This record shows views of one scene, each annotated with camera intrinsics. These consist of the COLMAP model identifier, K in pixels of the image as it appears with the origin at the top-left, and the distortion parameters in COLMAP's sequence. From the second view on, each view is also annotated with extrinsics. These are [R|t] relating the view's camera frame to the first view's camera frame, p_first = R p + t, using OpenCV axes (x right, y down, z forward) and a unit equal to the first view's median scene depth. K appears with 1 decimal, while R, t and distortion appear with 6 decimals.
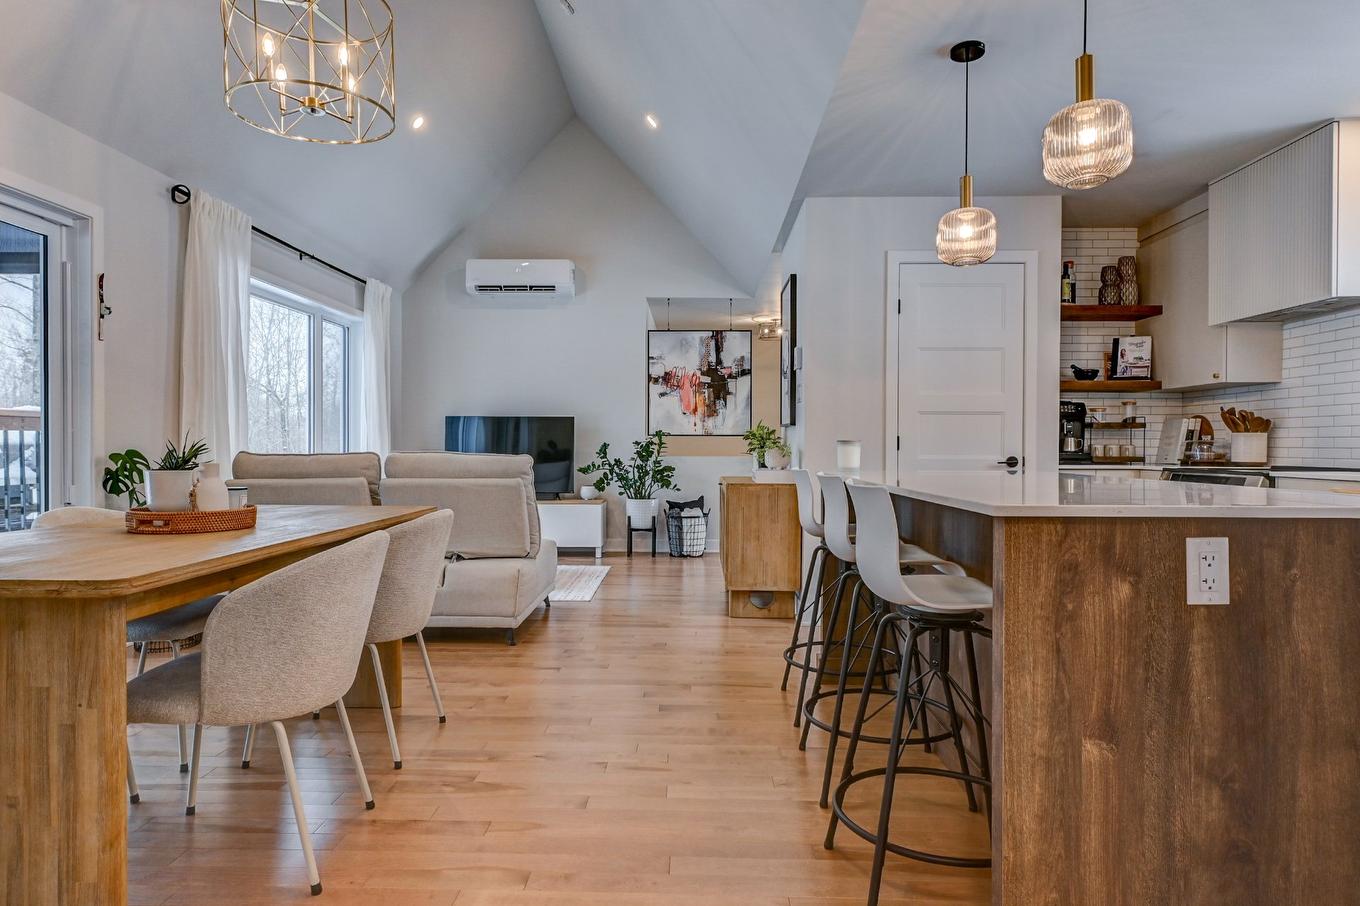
lens RADIAL K [[774.0, 0, 679.5], [0, 774.0, 441.5], [0, 0, 1]] dist [0.005305, 0.000456]
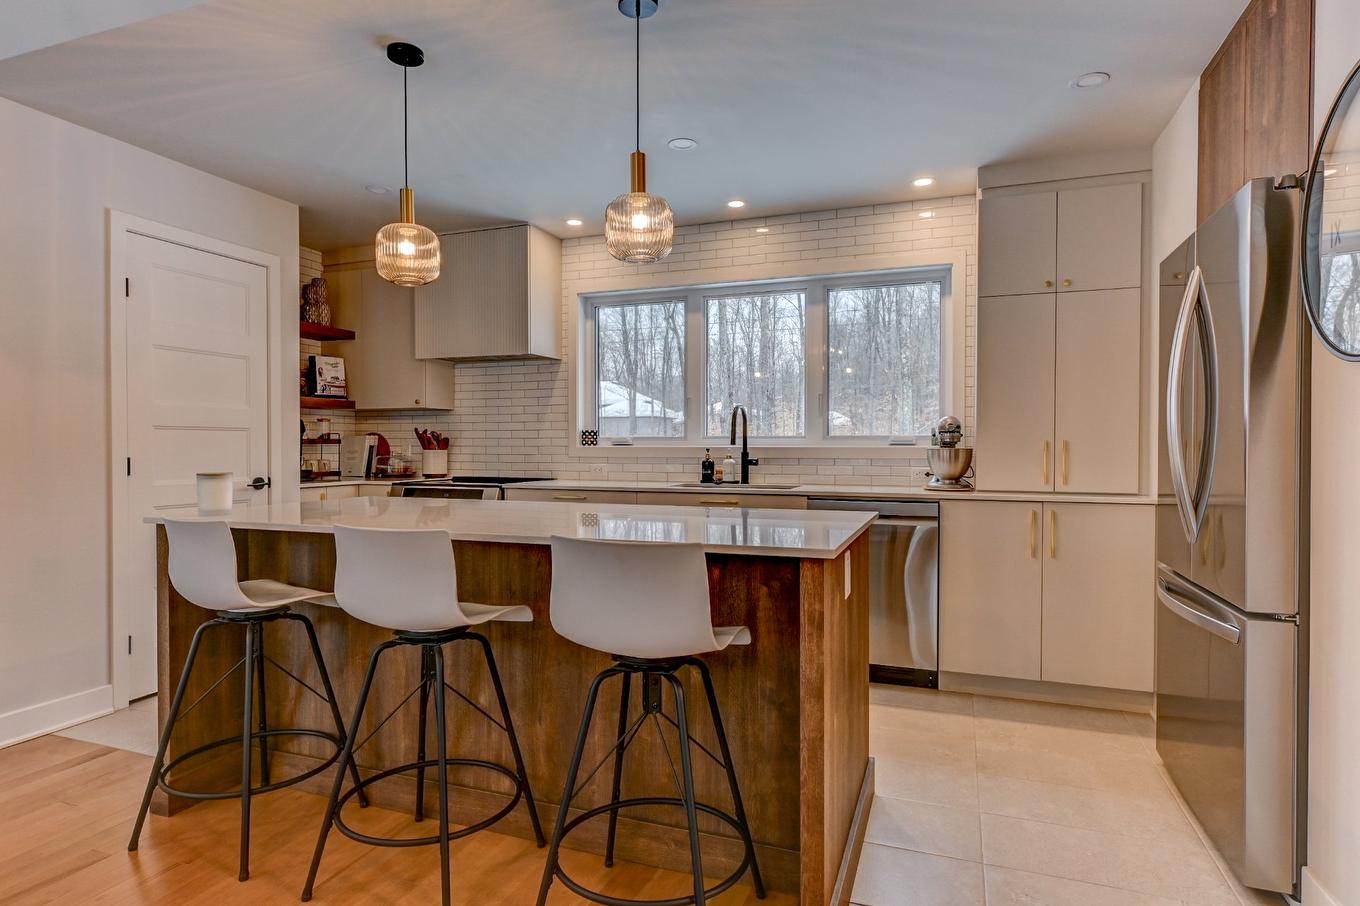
lens RADIAL K [[753.1, 0, 680.0], [0, 753.1, 453.0], [0, 0, 1]] dist [0.004519, 0.000502]
pose [[0.336868, -0.006475, 0.941530, -0.250192], [-0.004745, 0.999952, 0.008574, -0.018105], [-0.941540, -0.007356, 0.336821, 0.237978]]
